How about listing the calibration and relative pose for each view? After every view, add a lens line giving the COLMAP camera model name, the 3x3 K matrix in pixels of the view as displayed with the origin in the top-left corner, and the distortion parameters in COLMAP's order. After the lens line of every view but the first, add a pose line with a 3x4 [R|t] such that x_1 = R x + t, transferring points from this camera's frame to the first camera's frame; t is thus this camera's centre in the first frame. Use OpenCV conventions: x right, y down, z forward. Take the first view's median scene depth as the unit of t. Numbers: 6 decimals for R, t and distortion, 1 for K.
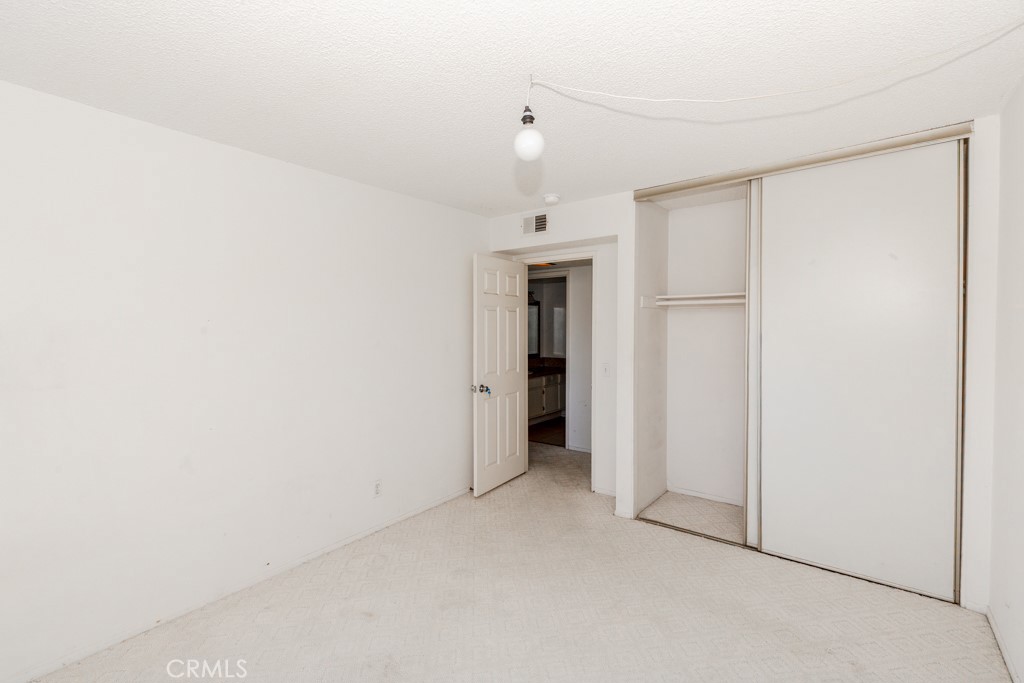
lens RADIAL K [[459.7, 0, 508.2], [0, 459.7, 345.5], [0, 0, 1]] dist [0.003594, -0.000062]
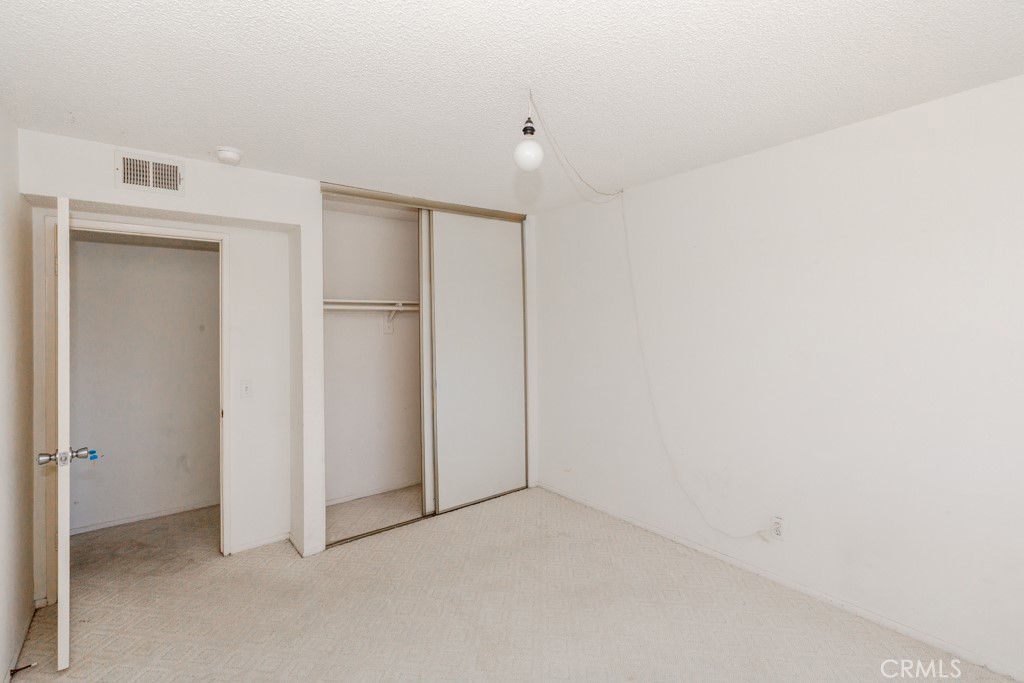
lens RADIAL K [[460.8, 0, 511.7], [0, 460.8, 326.6], [0, 0, 1]] dist [-0.000091, -0.000182]
pose [[0.234716, -0.003053, 0.972059, -0.521280], [0.052246, 0.998589, -0.009480, -0.023634], [-0.970659, 0.053011, 0.234545, 0.438669]]
